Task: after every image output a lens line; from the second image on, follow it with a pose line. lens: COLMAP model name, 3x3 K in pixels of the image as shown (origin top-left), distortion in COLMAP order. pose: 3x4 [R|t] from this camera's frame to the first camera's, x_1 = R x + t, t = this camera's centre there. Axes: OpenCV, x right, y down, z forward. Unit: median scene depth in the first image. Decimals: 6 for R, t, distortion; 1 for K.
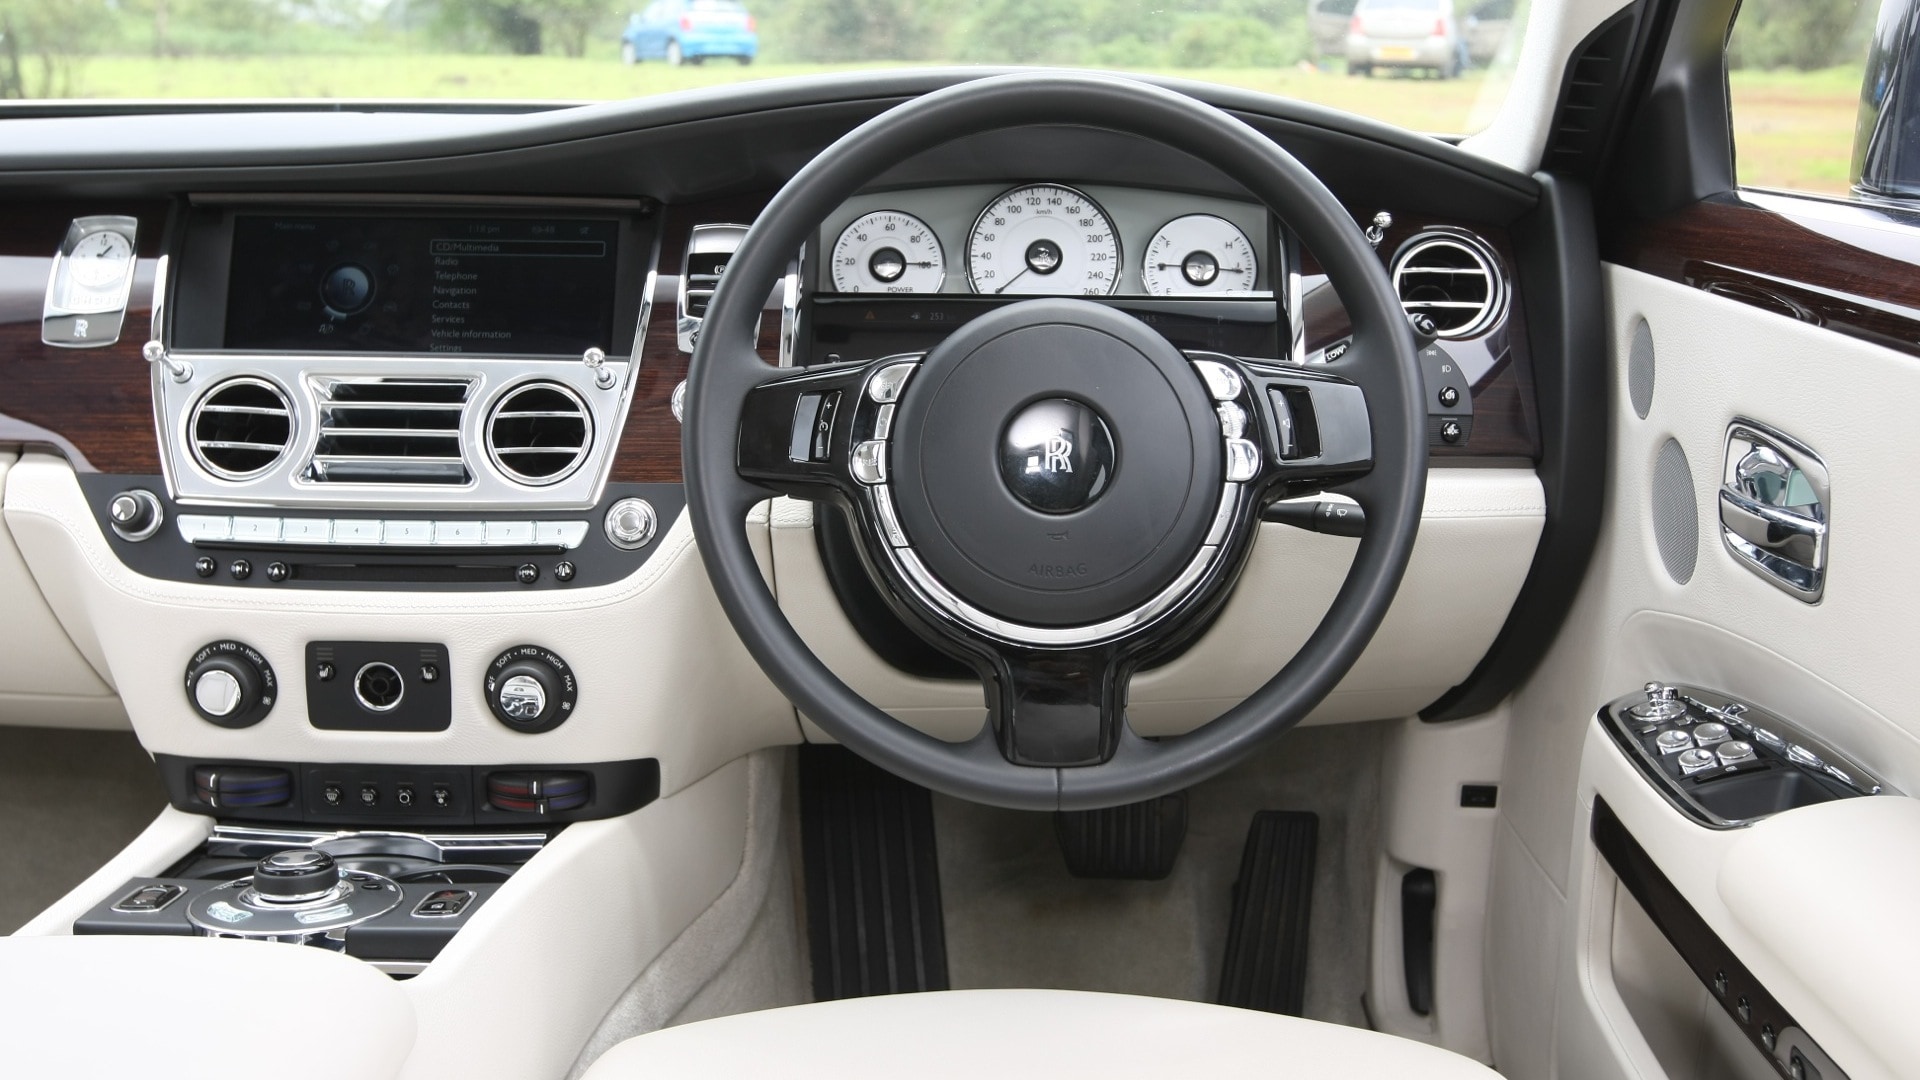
lens RADIAL K [[2000.3, 0, 960.0], [0, 2000.3, 540.0], [0, 0, 1]] dist [-0.010965, 0.039040]
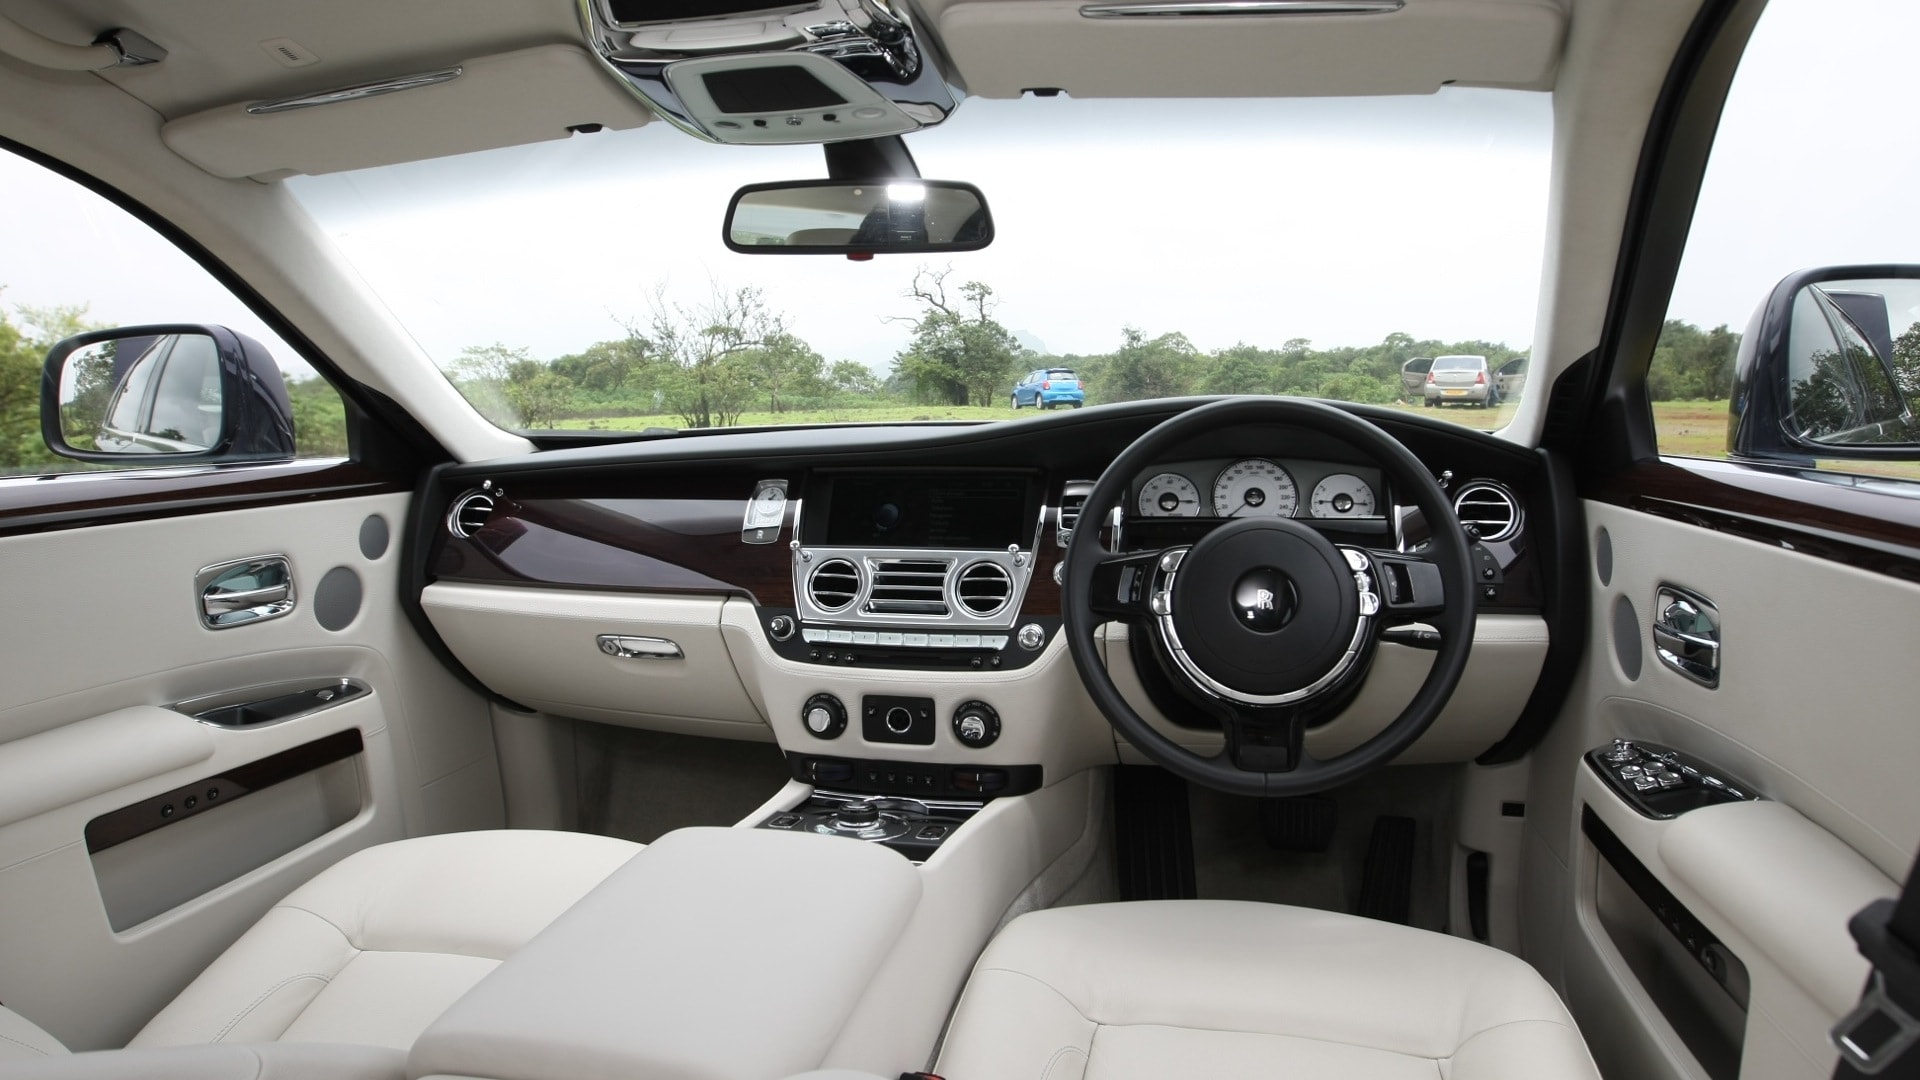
lens RADIAL K [[1129.1, 0, 960.0], [0, 1129.1, 540.0], [0, 0, 1]] dist [-0.081946, 0.056977]
pose [[0.978429, 0.000914, -0.206580, -0.010478], [-0.024911, 0.993215, -0.113595, 0.022852], [0.205074, 0.116291, 0.971813, -0.055705]]
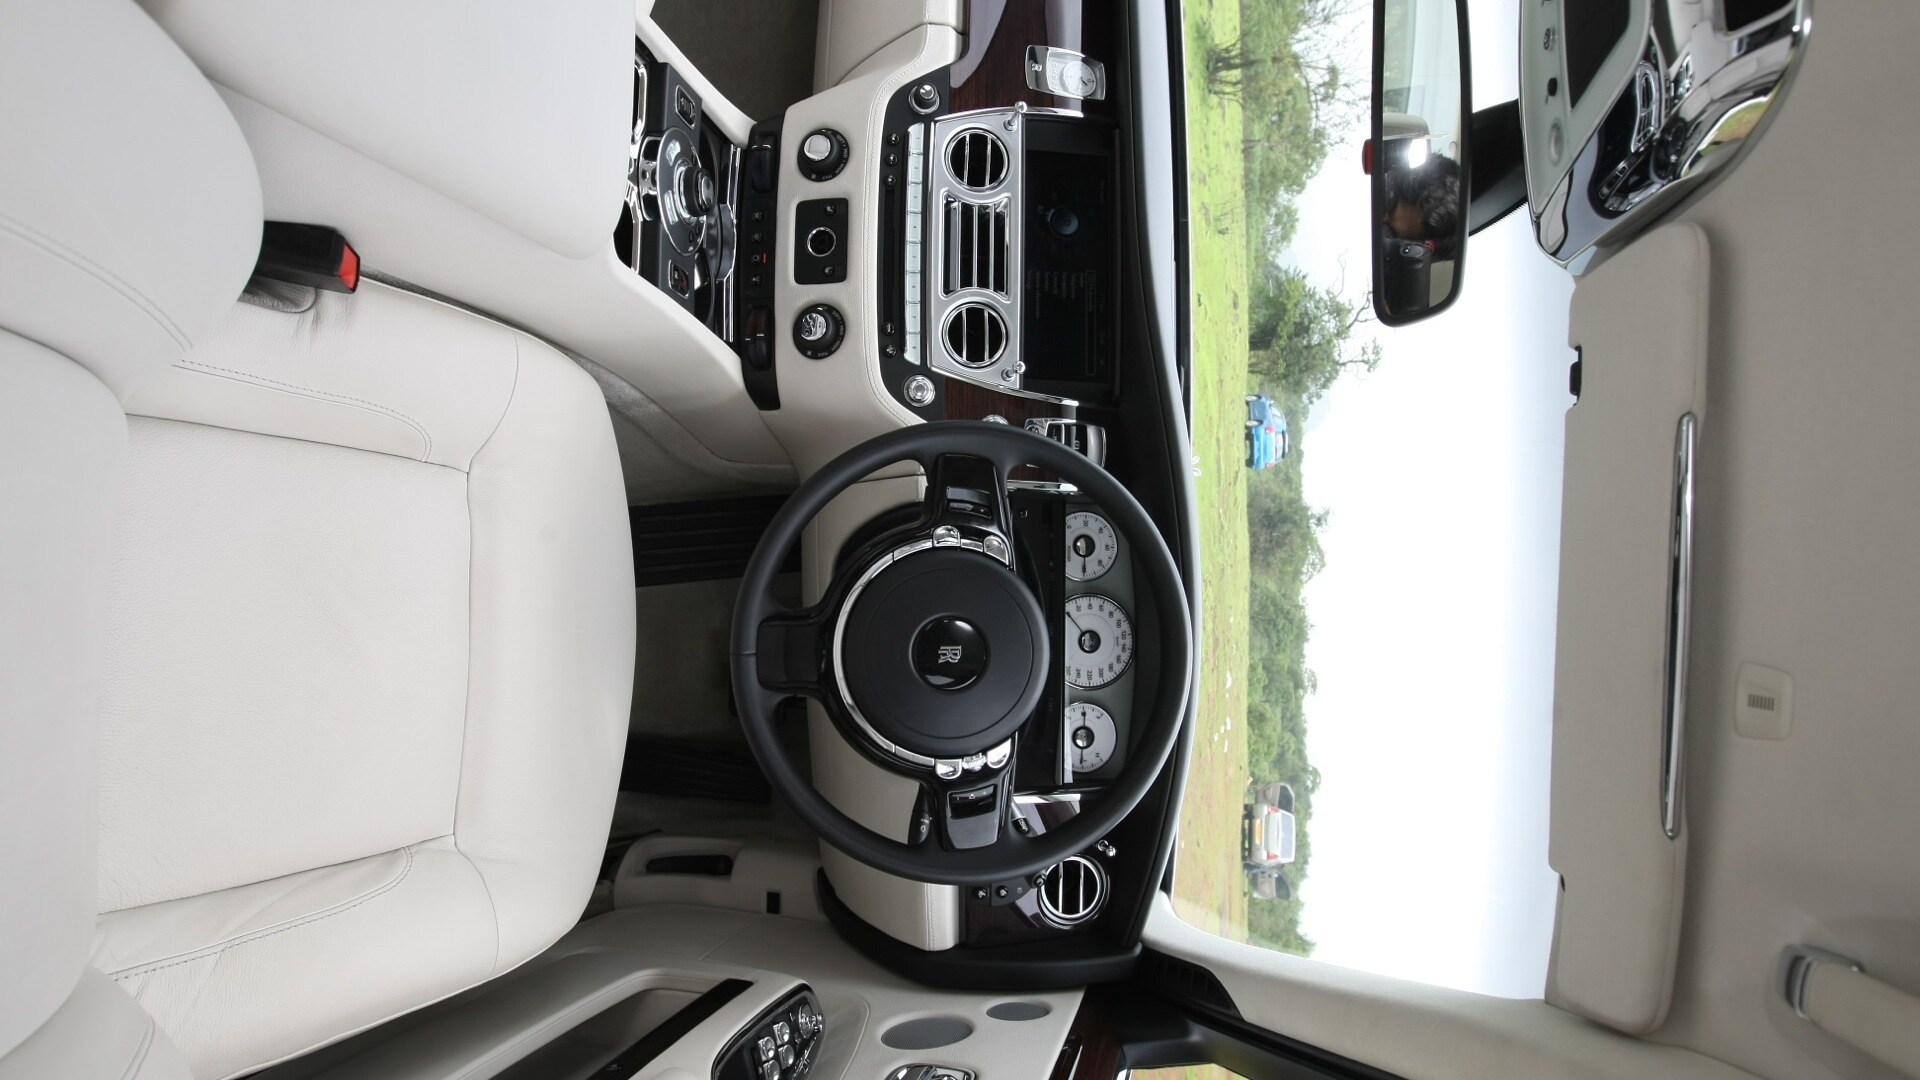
lens RADIAL K [[1124.5, 0, 960.0], [0, 1124.5, 540.0], [0, 0, 1]] dist [-0.082727, 0.054851]
pose [[0.004745, 0.999159, -0.040717, -0.004414], [-0.999763, 0.005606, 0.021047, -0.059362], [0.021258, 0.040608, 0.998949, 0.083737]]
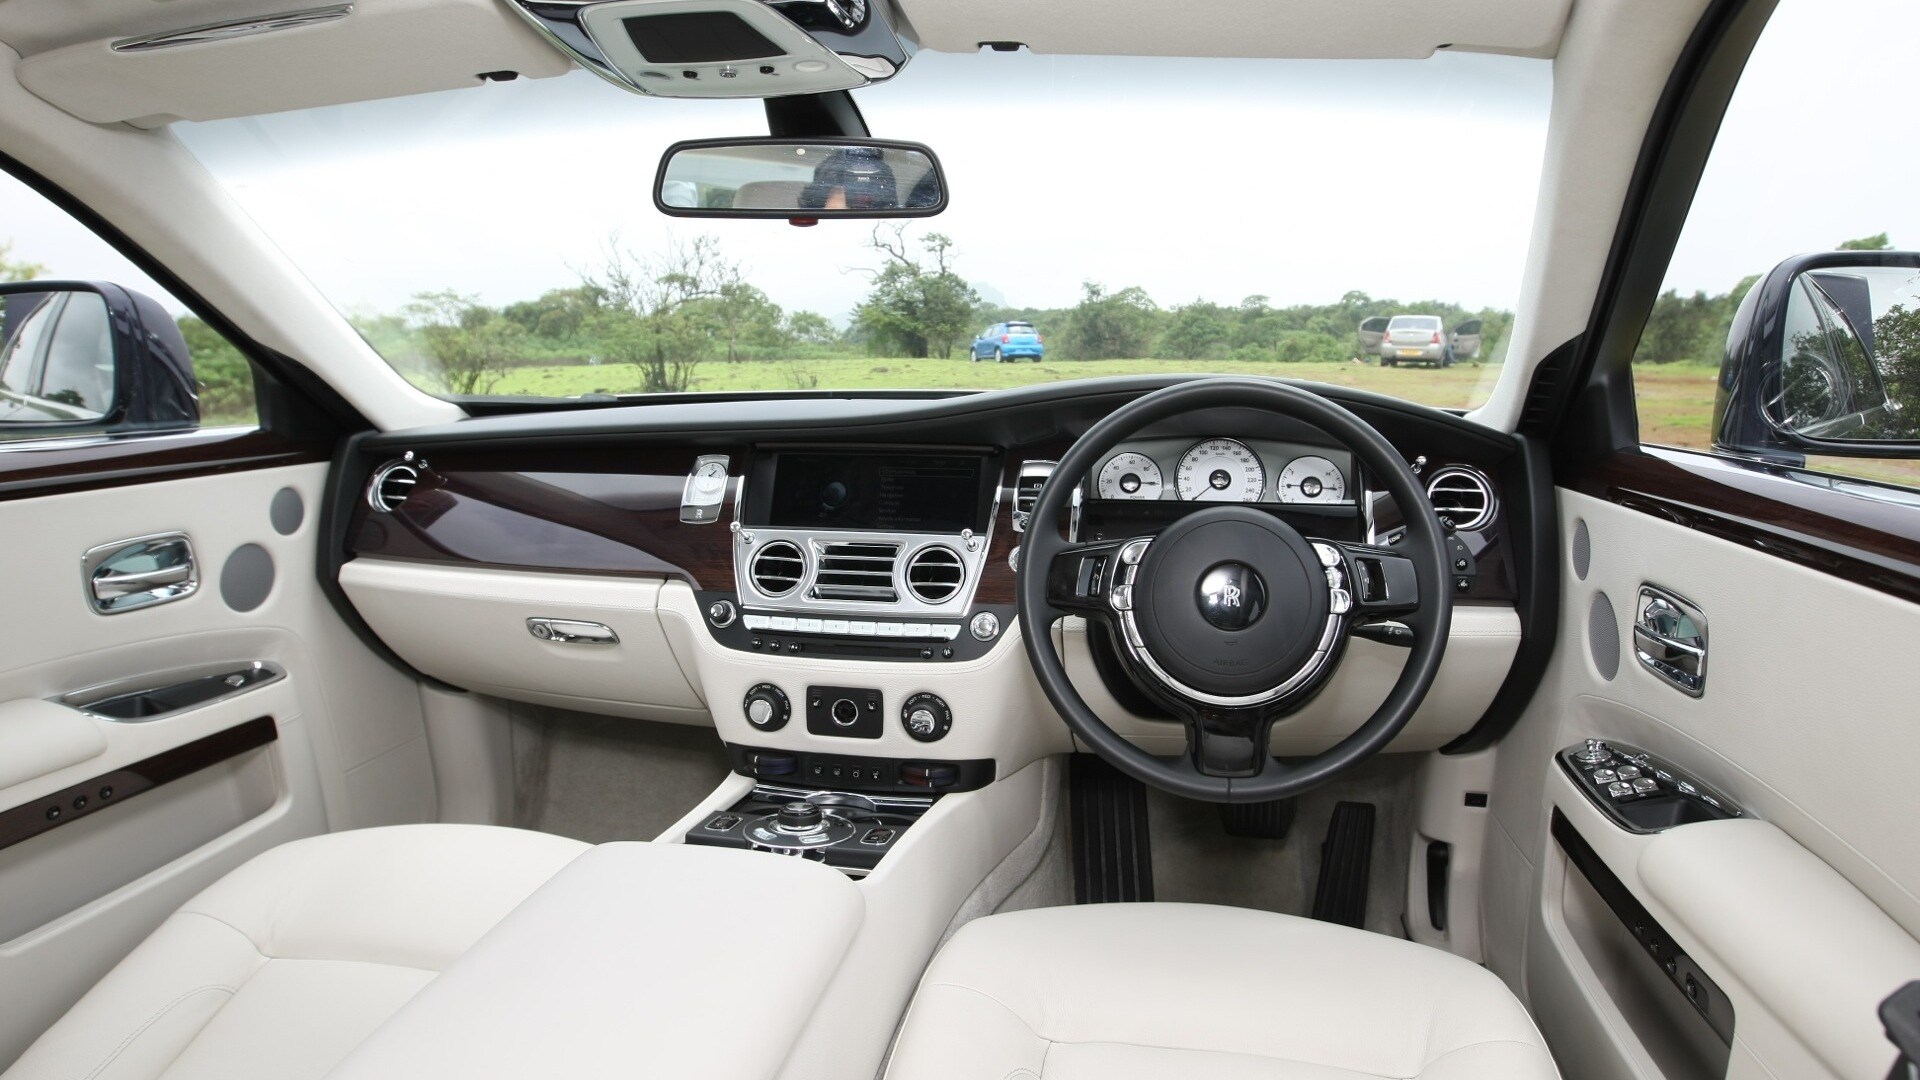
lens RADIAL K [[1124.5, 0, 960.0], [0, 1124.5, 540.0], [0, 0, 1]] dist [-0.082727, 0.054851]
pose [[0.985363, 0.016442, -0.169676, -0.016449], [-0.029039, 0.996979, -0.072033, -0.012266], [0.167979, 0.075906, 0.982864, 0.001932]]
